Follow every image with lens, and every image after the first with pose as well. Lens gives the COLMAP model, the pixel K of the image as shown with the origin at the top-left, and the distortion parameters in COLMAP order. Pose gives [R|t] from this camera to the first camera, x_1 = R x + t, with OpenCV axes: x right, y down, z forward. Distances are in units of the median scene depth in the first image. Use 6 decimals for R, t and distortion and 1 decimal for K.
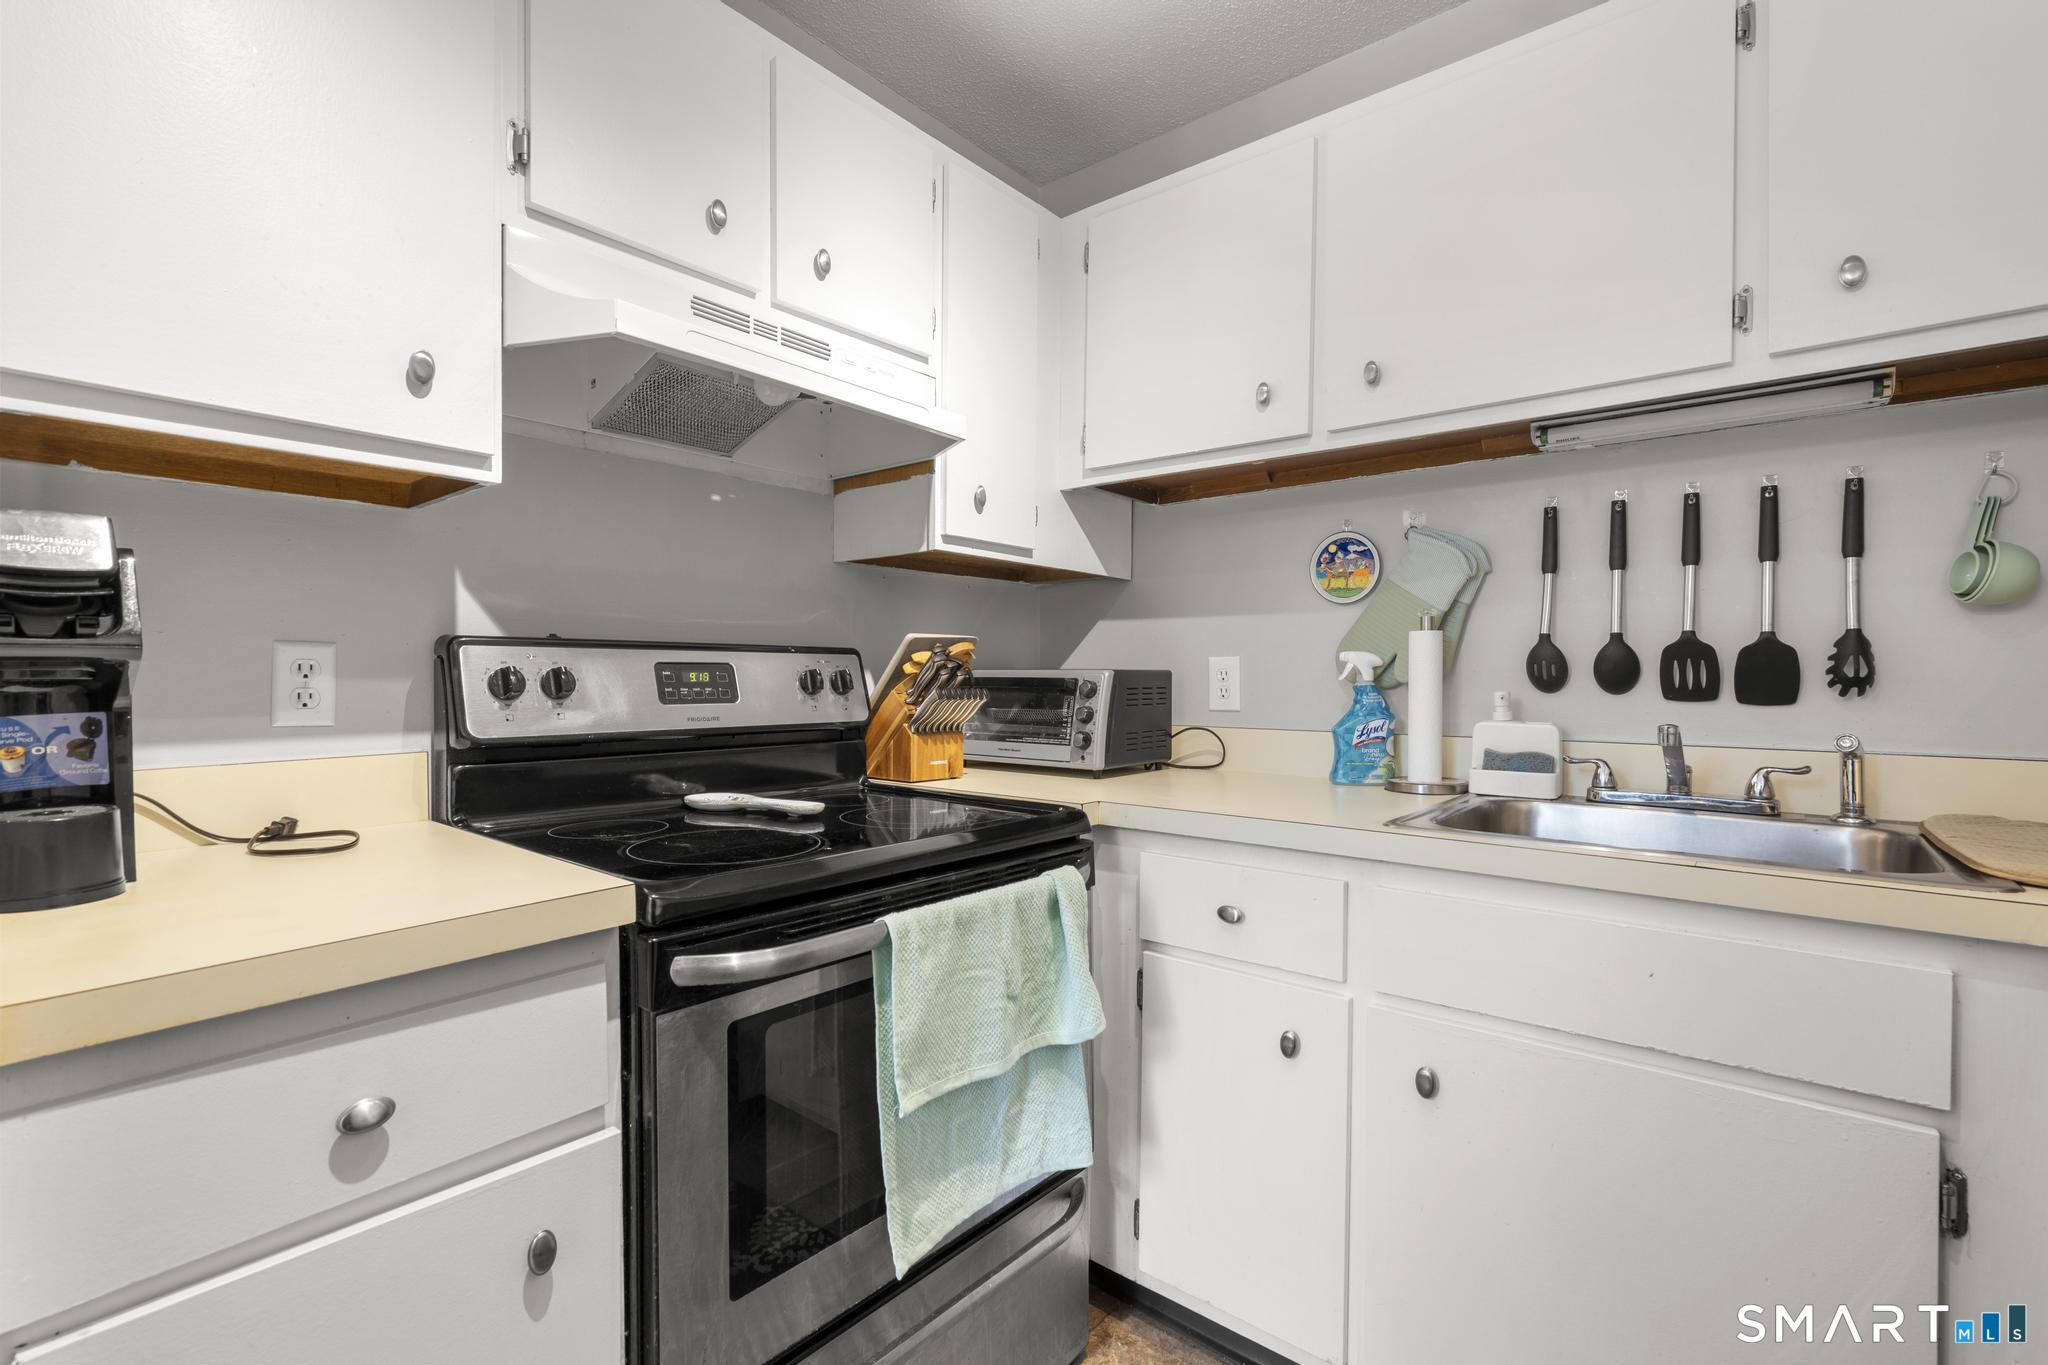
lens RADIAL K [[915.6, 0, 1021.8], [0, 915.6, 686.5], [0, 0, 1]] dist [-0.005599, 0.001527]
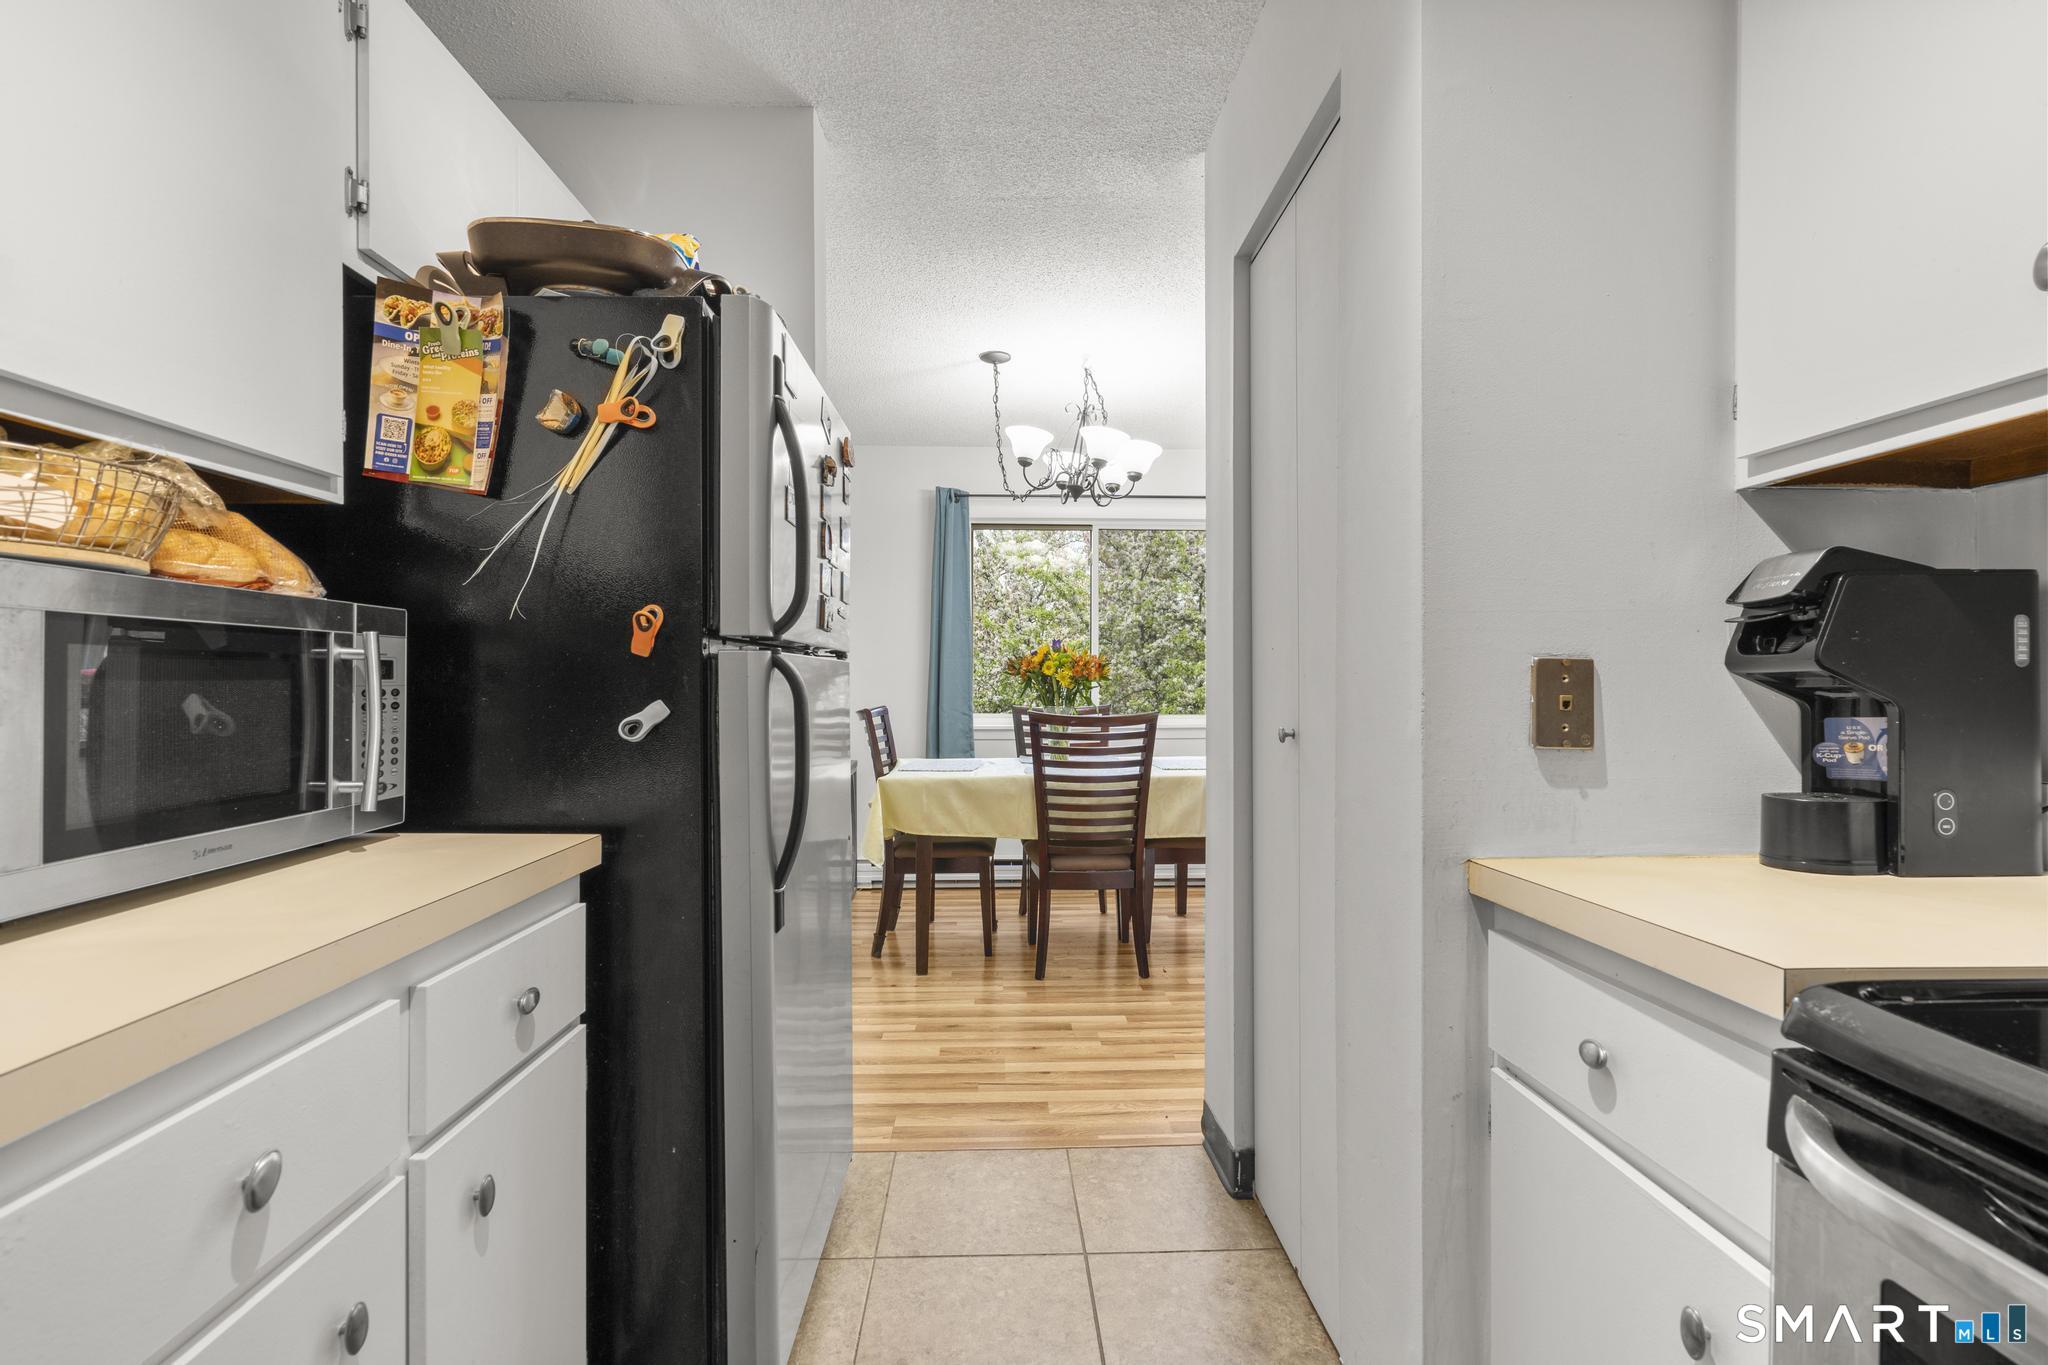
lens RADIAL K [[915.6, 0, 1022.4], [0, 915.6, 688.7], [0, 0, 1]] dist [-0.005599, 0.001527]
pose [[-0.743960, 0.003056, -0.668217, 0.306741], [-0.008235, 0.999872, 0.013741, -0.007523], [0.668173, 0.015725, -0.743839, 0.677620]]
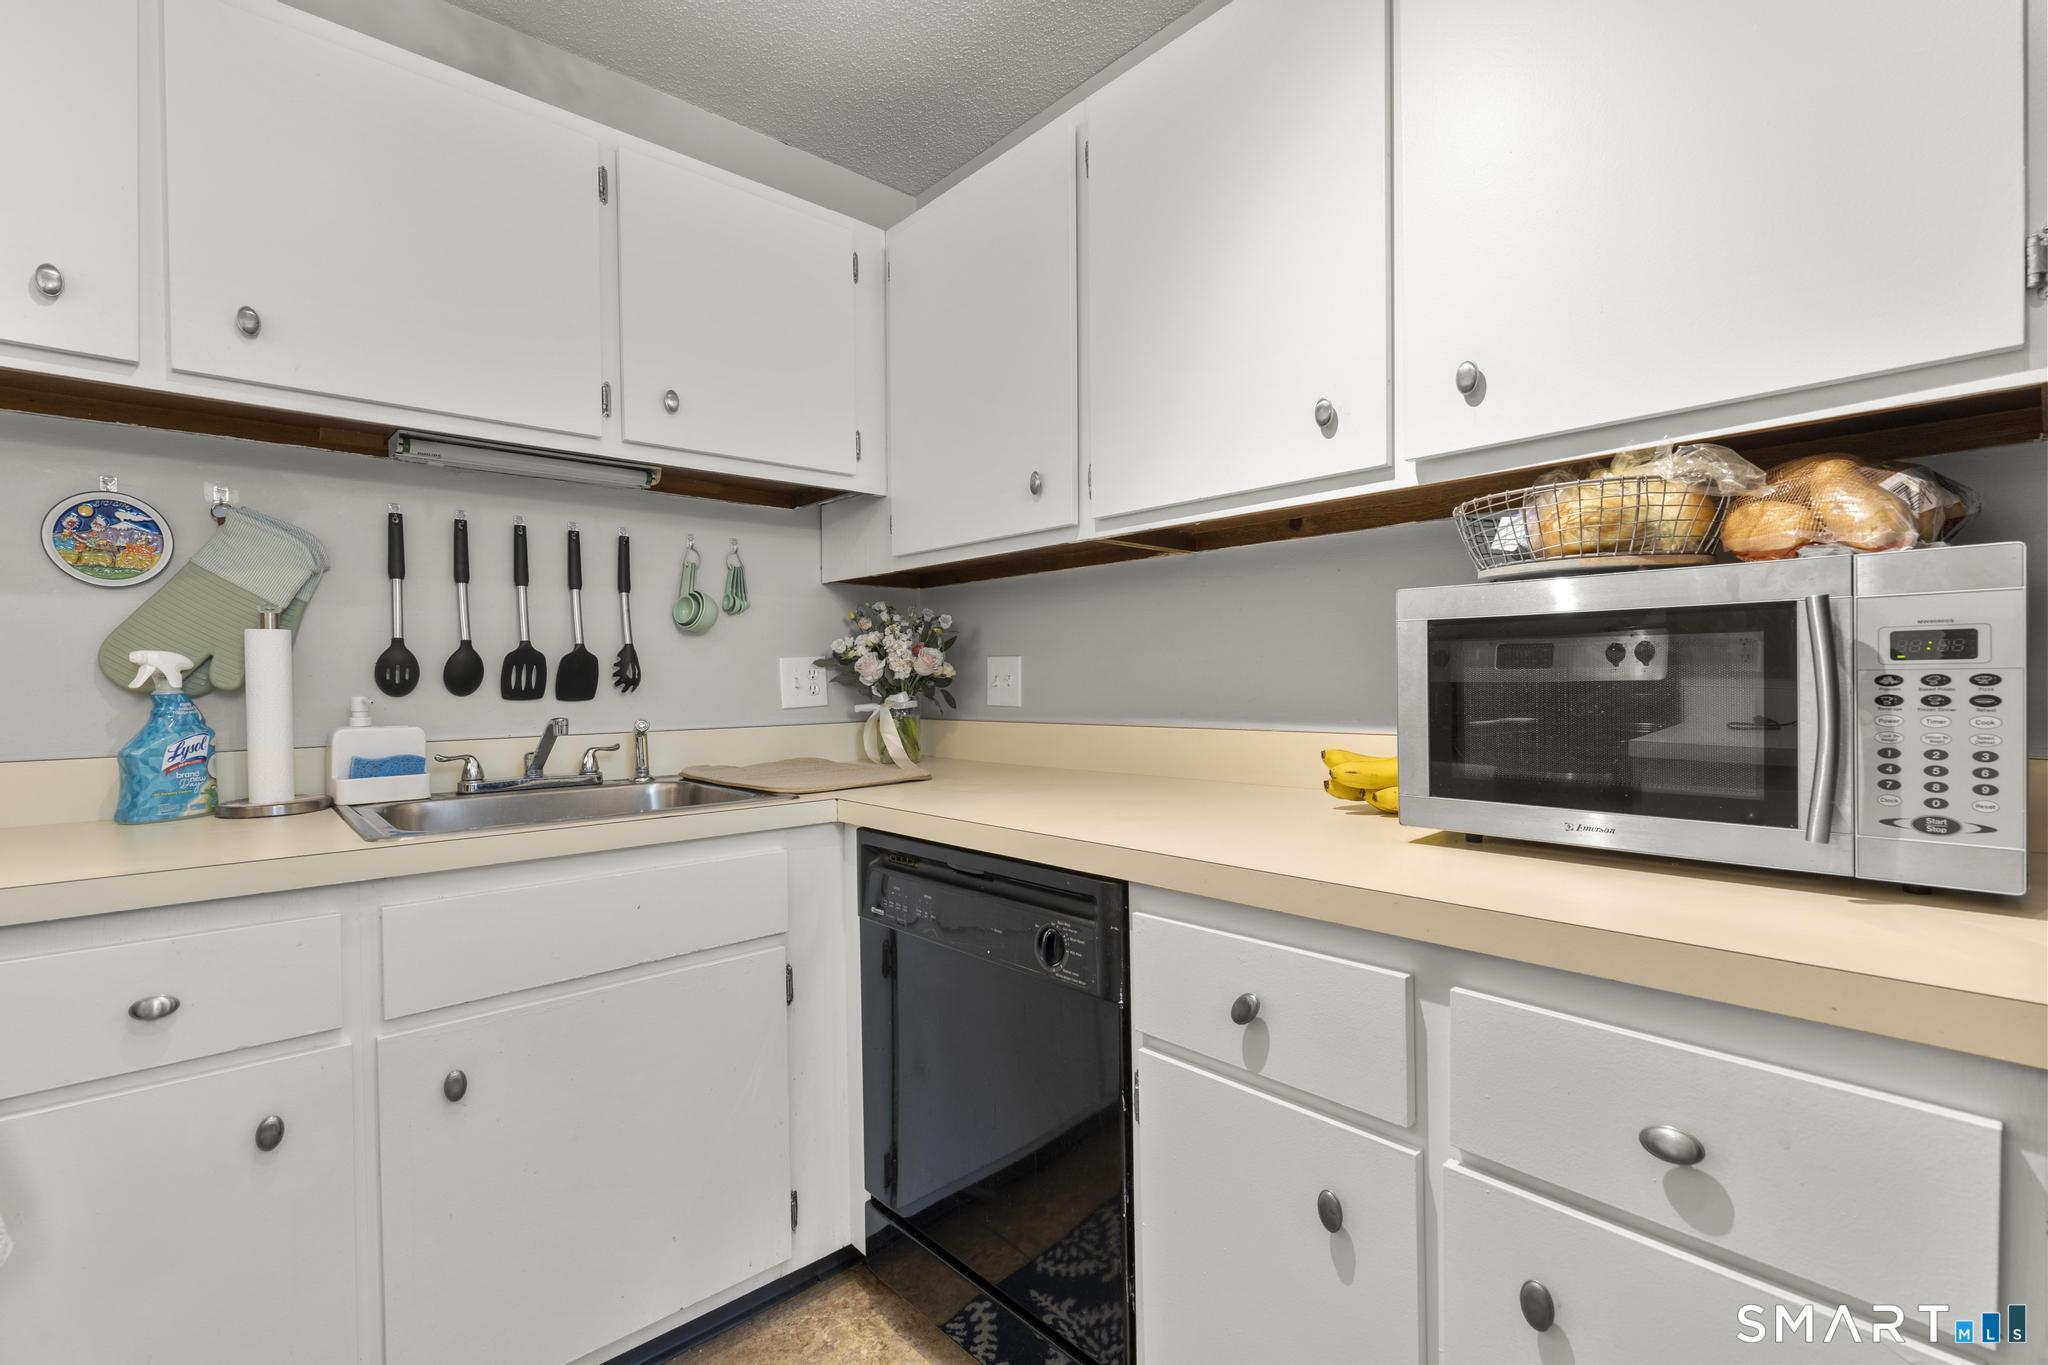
lens RADIAL K [[915.6, 0, 1022.3], [0, 915.6, 686.2], [0, 0, 1]] dist [-0.005599, 0.001527]
pose [[0.138383, -0.014112, 0.990278, -0.356405], [0.020572, 0.999724, 0.011371, -0.002009], [-0.990165, 0.018798, 0.138635, 0.186824]]
